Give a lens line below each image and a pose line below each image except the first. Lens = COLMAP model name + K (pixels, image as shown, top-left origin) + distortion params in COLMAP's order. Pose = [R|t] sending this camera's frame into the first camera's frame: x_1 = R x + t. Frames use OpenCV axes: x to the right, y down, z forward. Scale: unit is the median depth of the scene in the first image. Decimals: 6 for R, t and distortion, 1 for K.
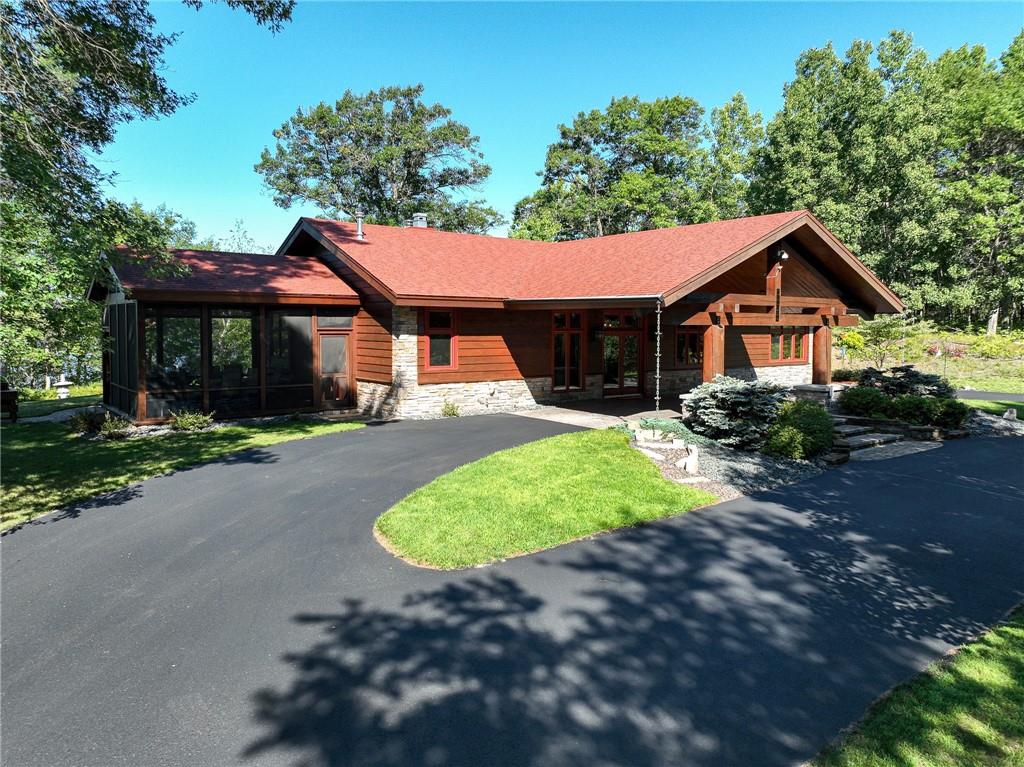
lens RADIAL K [[723.6, 0, 512.0], [0, 723.6, 383.5], [0, 0, 1]] dist [-0.006400, -0.001054]
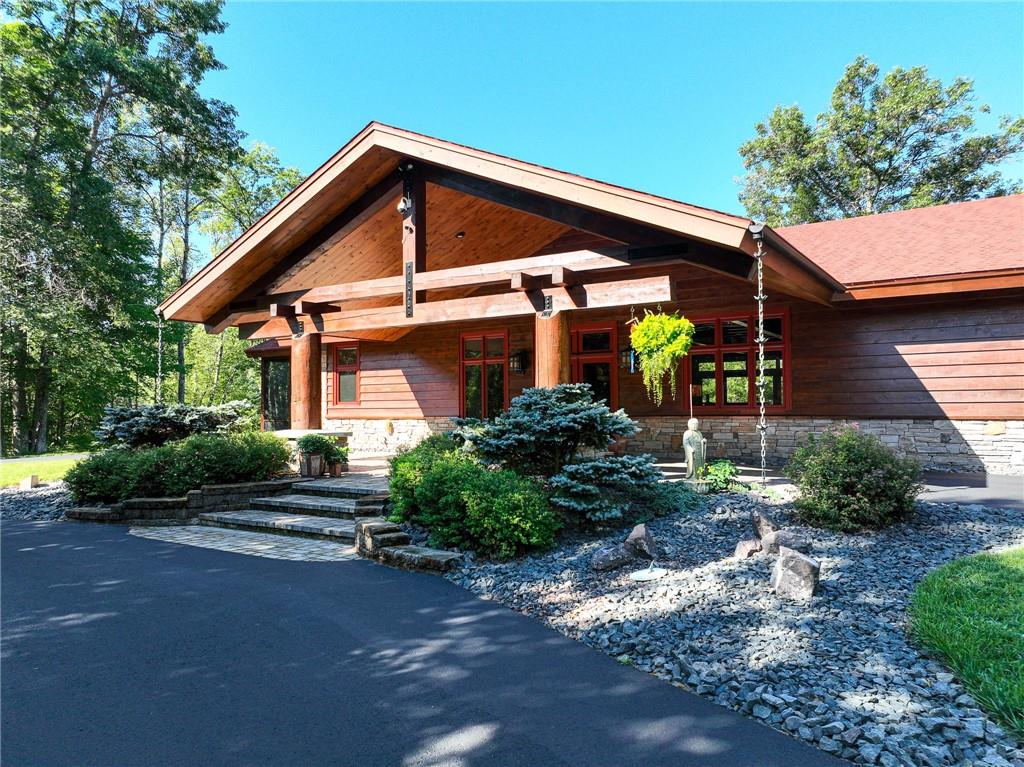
lens RADIAL K [[723.6, 0, 512.0], [0, 723.6, 383.5], [0, 0, 1]] dist [-0.006400, -0.001054]
pose [[0.314043, -0.041969, -0.948481, 0.986735], [-0.064251, 0.995793, -0.065336, 0.003816], [0.947232, 0.081459, 0.310026, 0.919904]]
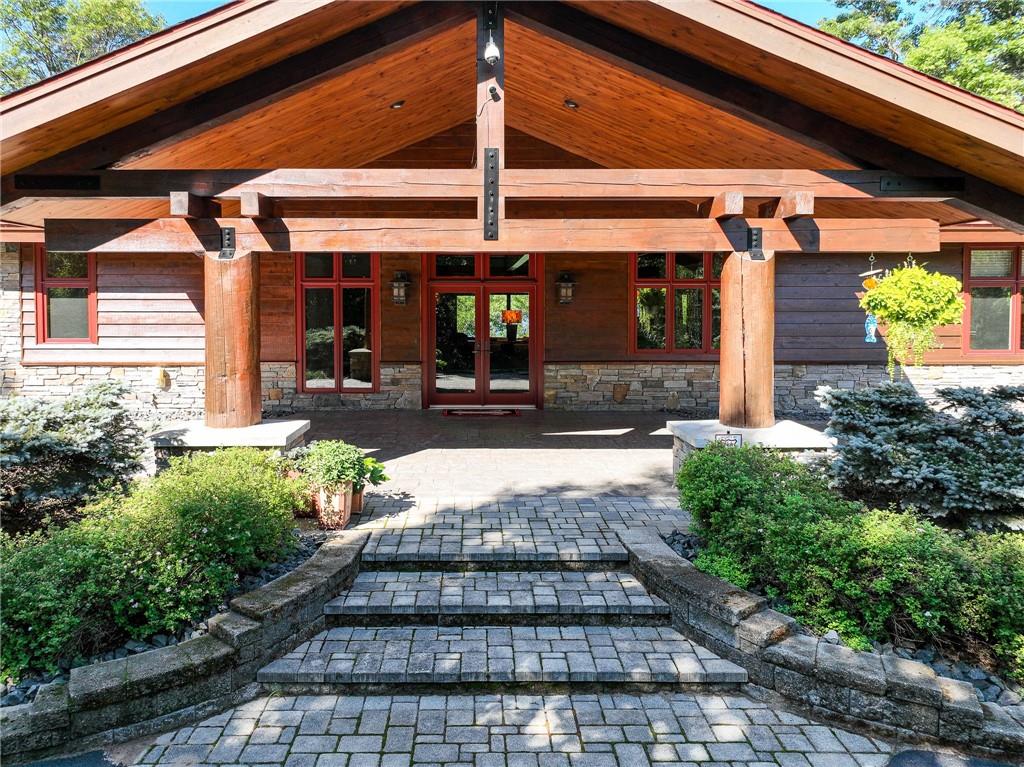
lens RADIAL K [[746.9, 0, 510.6], [0, 746.9, 328.7], [0, 0, 1]] dist [-0.000071, 0.000476]
pose [[0.783603, 0.013939, -0.621106, 0.625349], [-0.042395, 0.998618, -0.031076, -0.029561], [0.619814, 0.050683, 0.783111, 0.728168]]
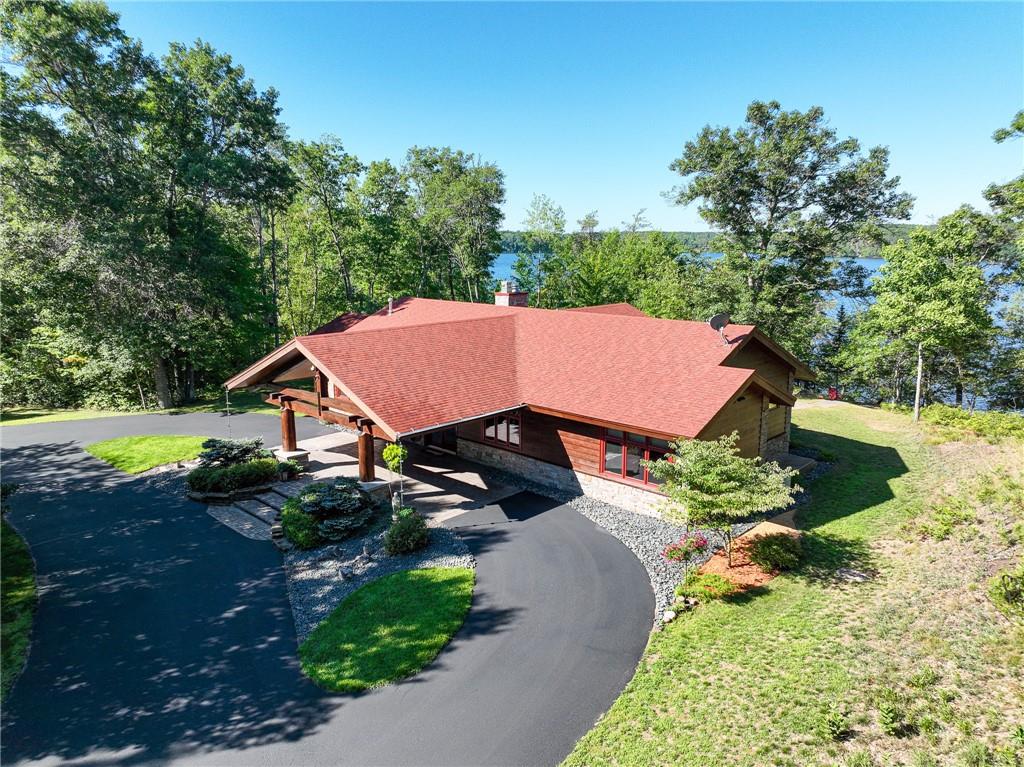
lens RADIAL K [[723.6, 0, 512.0], [0, 723.6, 383.5], [0, 0, 1]] dist [-0.006400, -0.001054]
pose [[0.146487, 0.186897, -0.971396, 1.738022], [-0.083297, 0.980832, 0.176152, -0.408517], [0.985699, 0.055110, 0.159248, 1.154047]]
